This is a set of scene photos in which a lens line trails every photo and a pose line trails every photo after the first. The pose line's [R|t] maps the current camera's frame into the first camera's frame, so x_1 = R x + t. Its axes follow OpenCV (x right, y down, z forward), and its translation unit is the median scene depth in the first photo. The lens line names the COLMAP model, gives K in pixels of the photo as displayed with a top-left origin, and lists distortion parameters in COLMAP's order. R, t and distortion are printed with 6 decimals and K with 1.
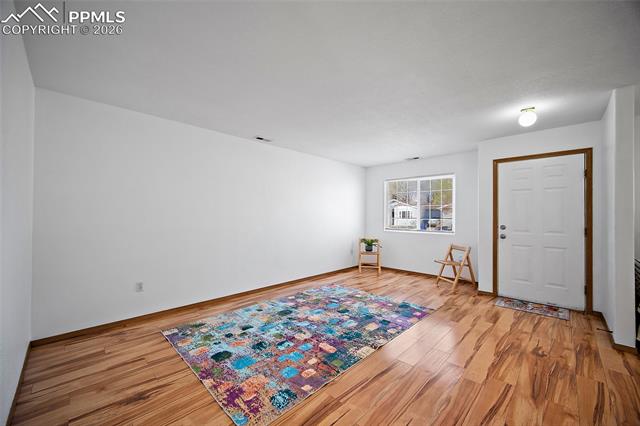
lens RADIAL K [[254.1, 0, 316.6], [0, 254.1, 214.6], [0, 0, 1]] dist [0.000297, 0.000226]
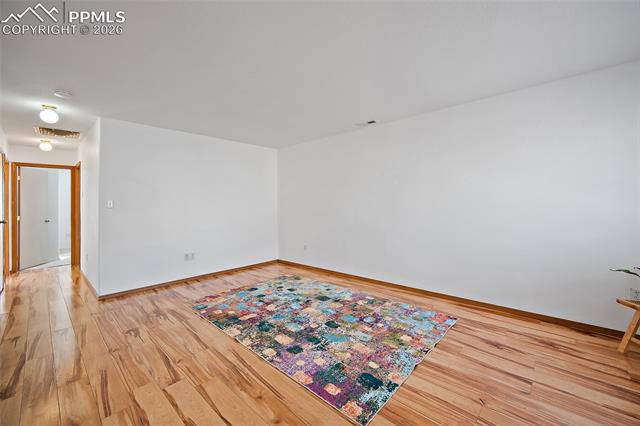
lens RADIAL K [[254.1, 0, 316.6], [0, 254.1, 214.6], [0, 0, 1]] dist [0.000297, 0.000226]
pose [[0.038448, 0.036230, -0.998604, 0.950095], [0.021150, 0.999089, 0.037062, 0.005034], [0.999037, -0.022545, 0.037646, 0.995453]]
